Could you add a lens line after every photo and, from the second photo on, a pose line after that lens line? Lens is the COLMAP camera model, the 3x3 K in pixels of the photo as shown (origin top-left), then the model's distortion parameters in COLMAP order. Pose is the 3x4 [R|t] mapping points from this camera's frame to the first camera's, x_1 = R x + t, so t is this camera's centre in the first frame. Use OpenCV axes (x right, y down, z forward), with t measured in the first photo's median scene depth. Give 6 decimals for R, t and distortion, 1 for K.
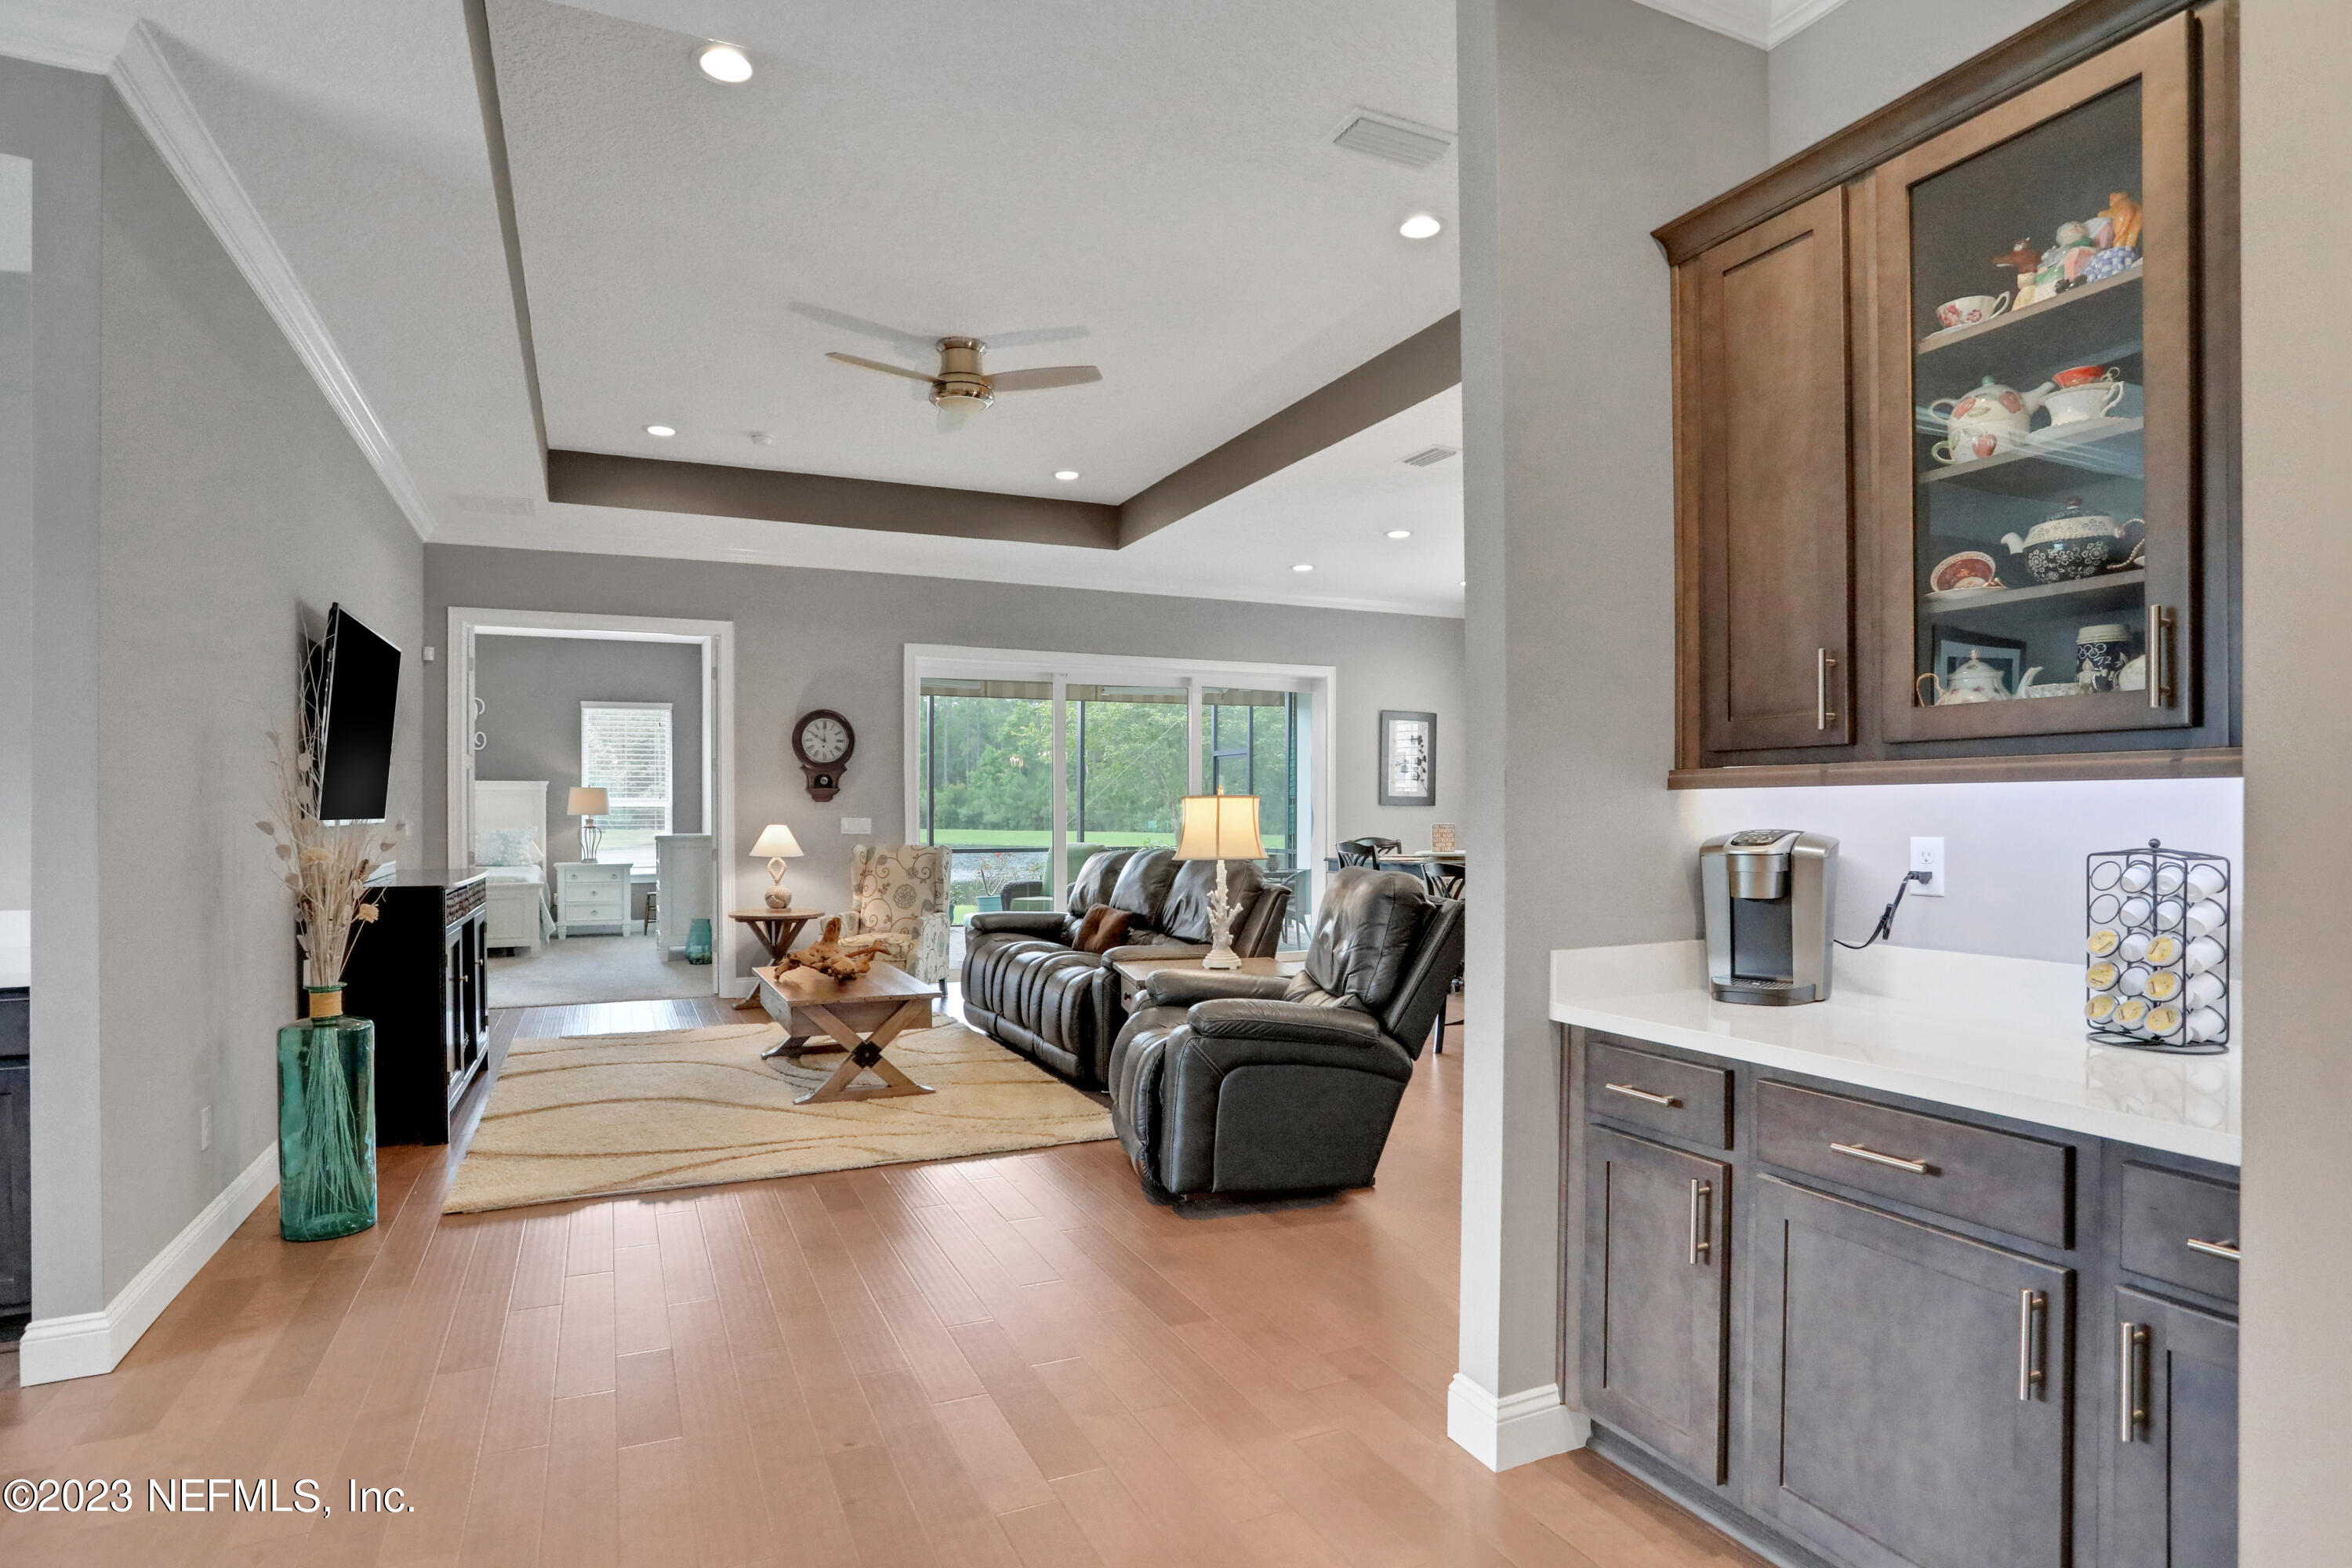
lens RADIAL K [[1225.6, 0, 1169.9], [0, 1225.6, 815.3], [0, 0, 1]] dist [-0.064434, 0.000114]
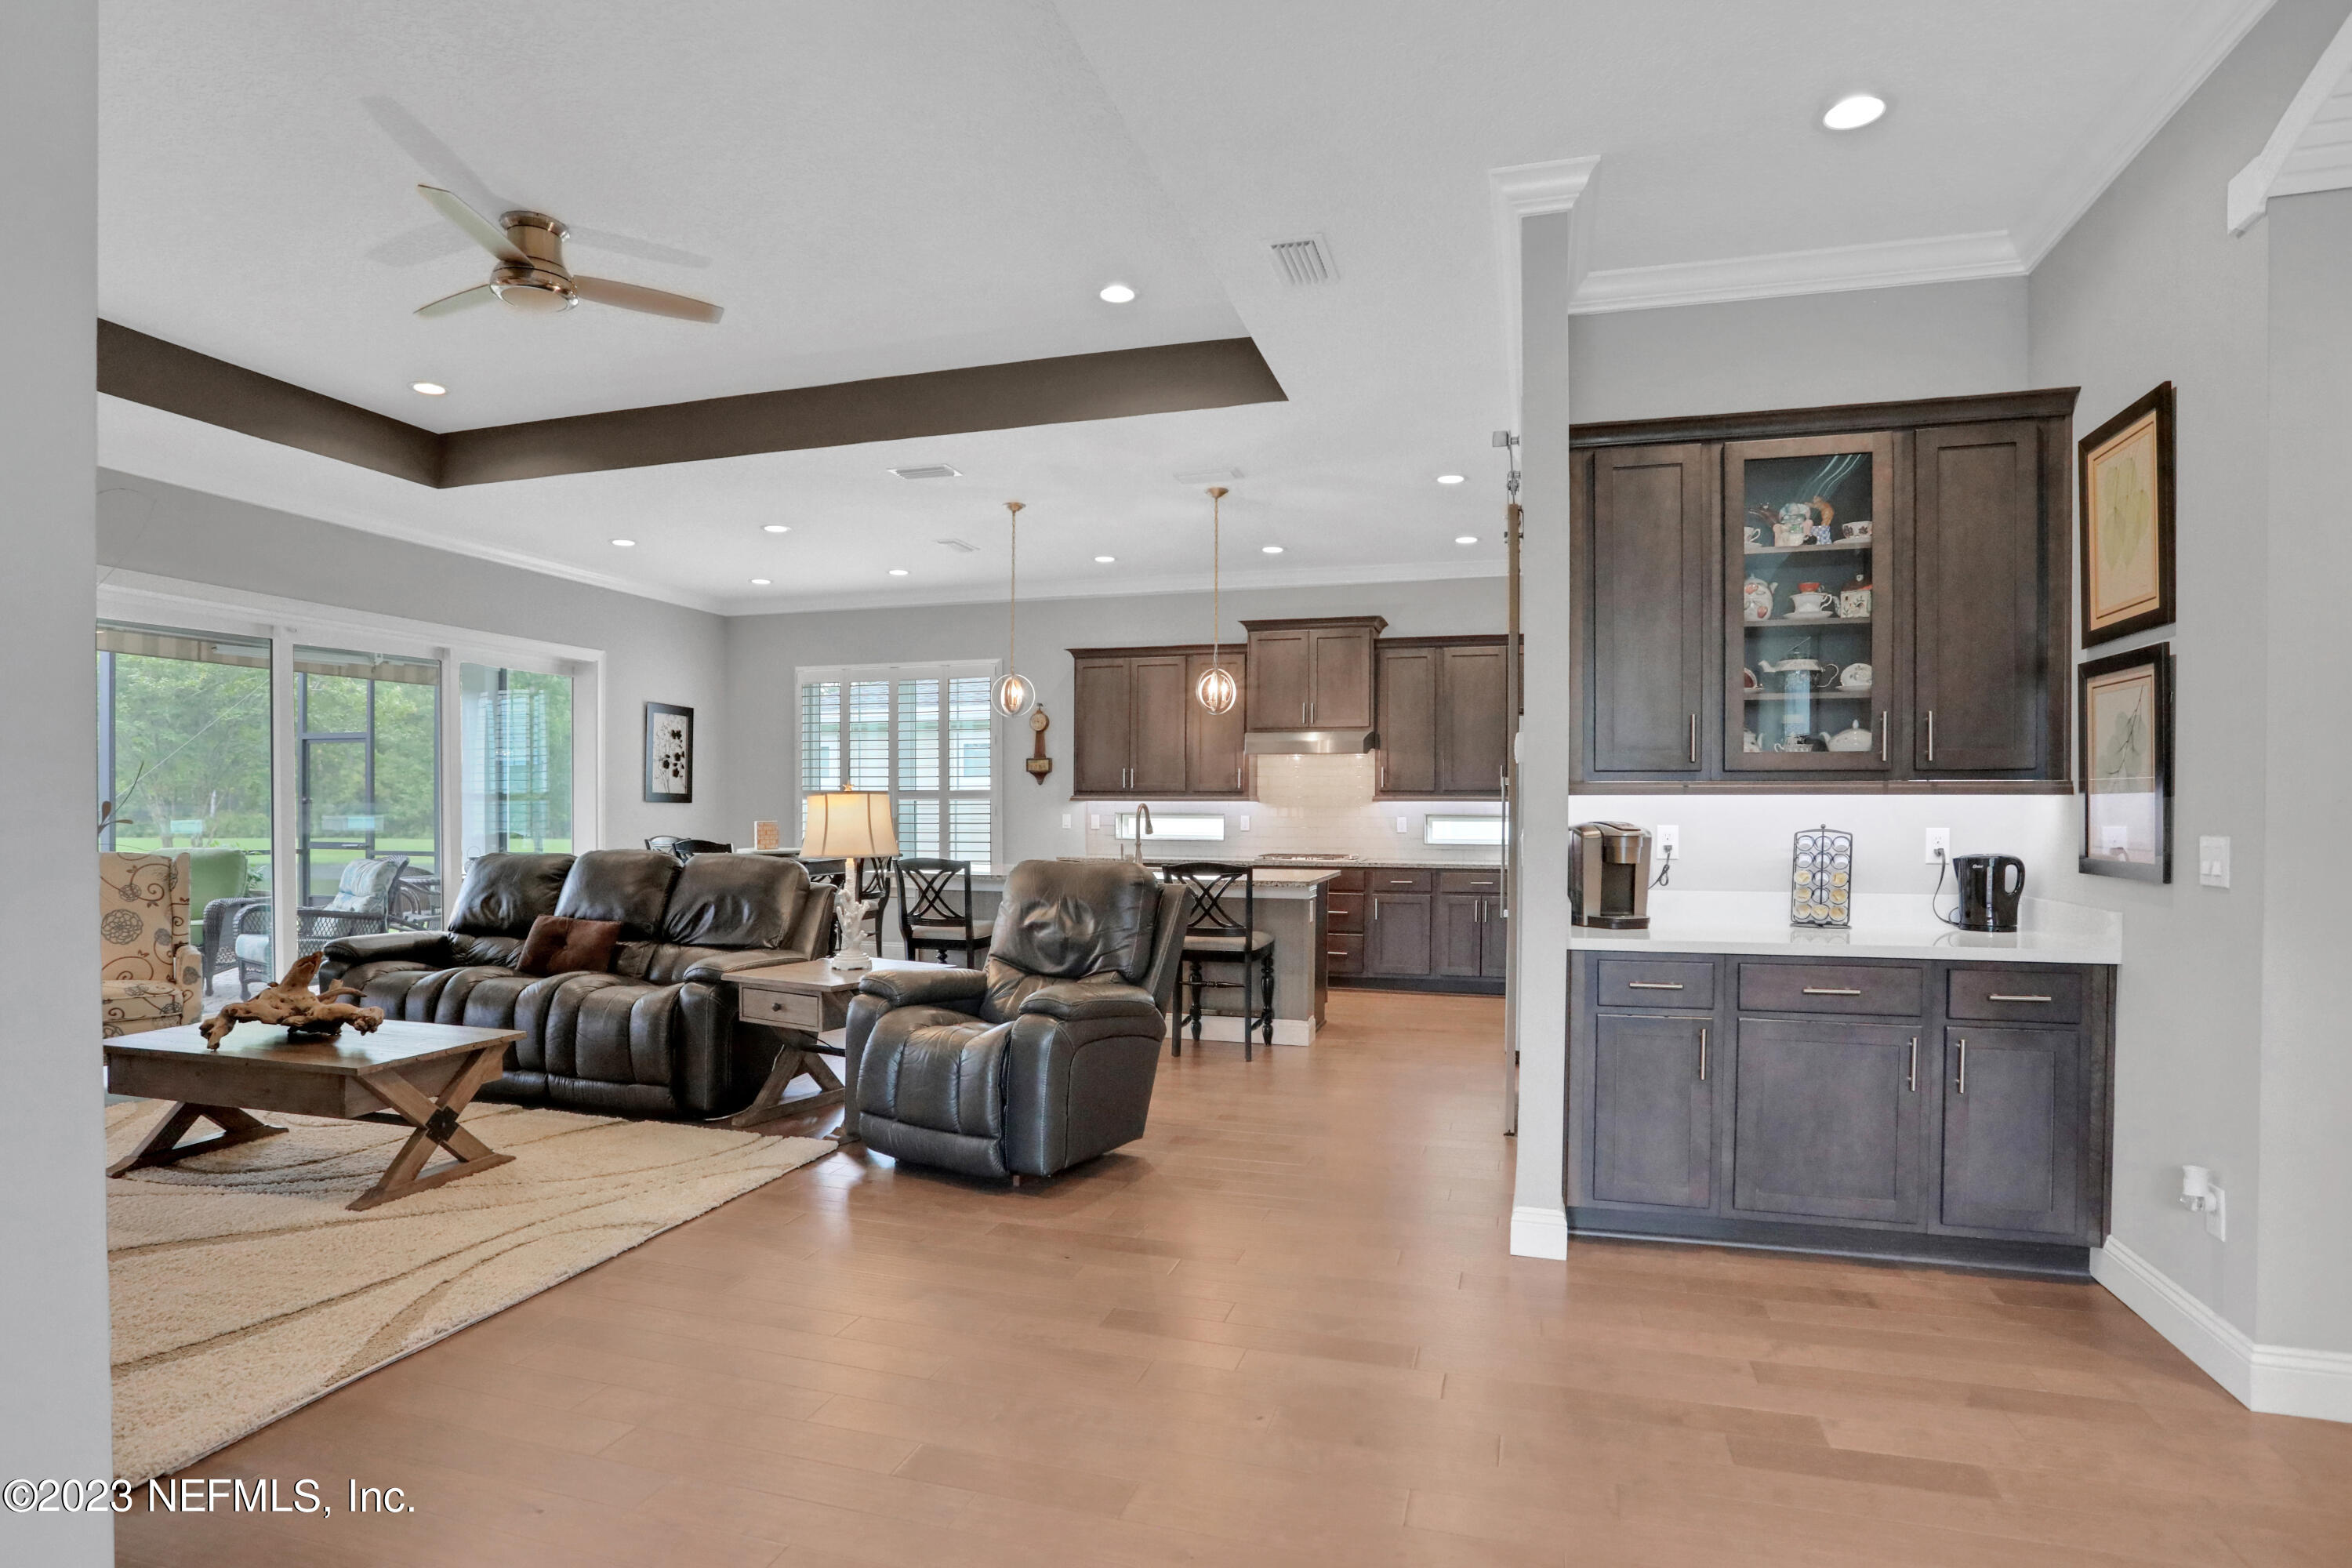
lens RADIAL K [[1207.6, 0, 1169.3], [0, 1207.6, 818.5], [0, 0, 1]] dist [-0.037645, 0.000228]
pose [[0.660731, -0.000835, 0.750622, -0.482517], [-0.001869, 0.999994, 0.002757, 0.002627], [-0.750621, -0.003225, 0.660726, 0.165096]]
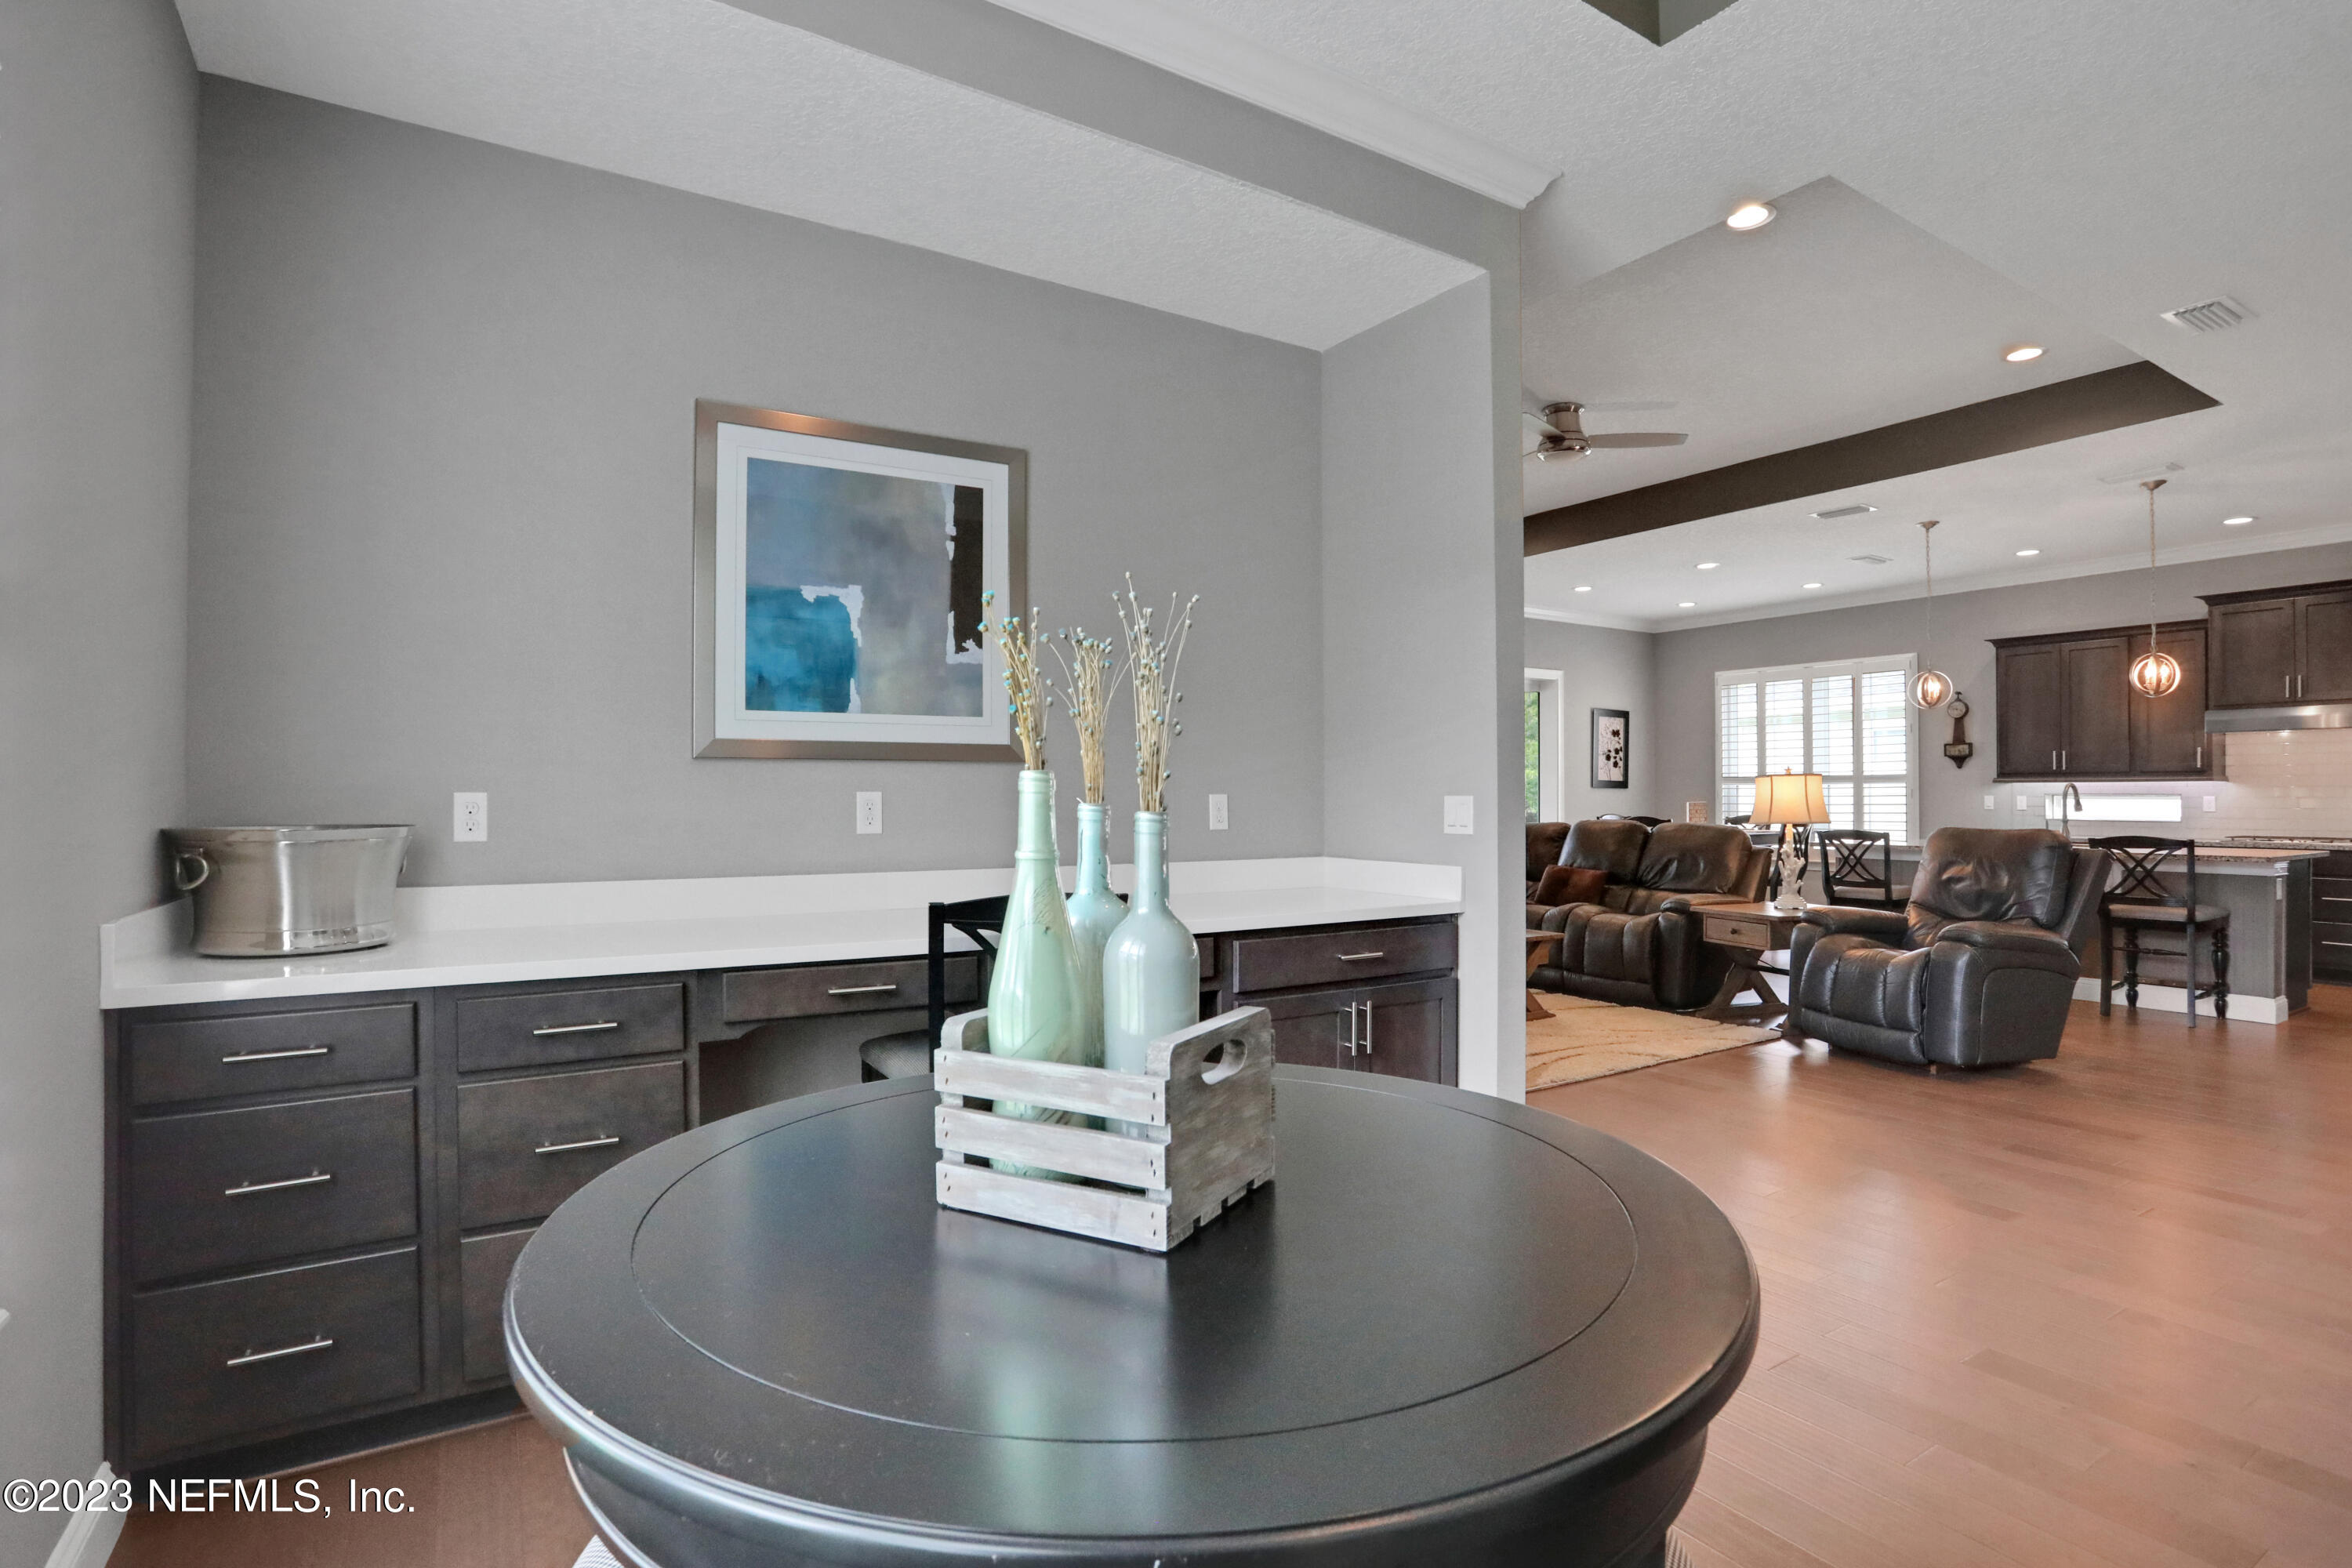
lens RADIAL K [[1152.1, 0, 1176.8], [0, 1152.1, 791.1], [0, 0, 1]] dist [-0.057355, 0.022635]
pose [[0.991351, 0.003871, 0.131182, -0.713460], [-0.002514, 0.999942, -0.010511, 0.015152], [-0.131215, 0.010091, 0.991303, -0.096469]]
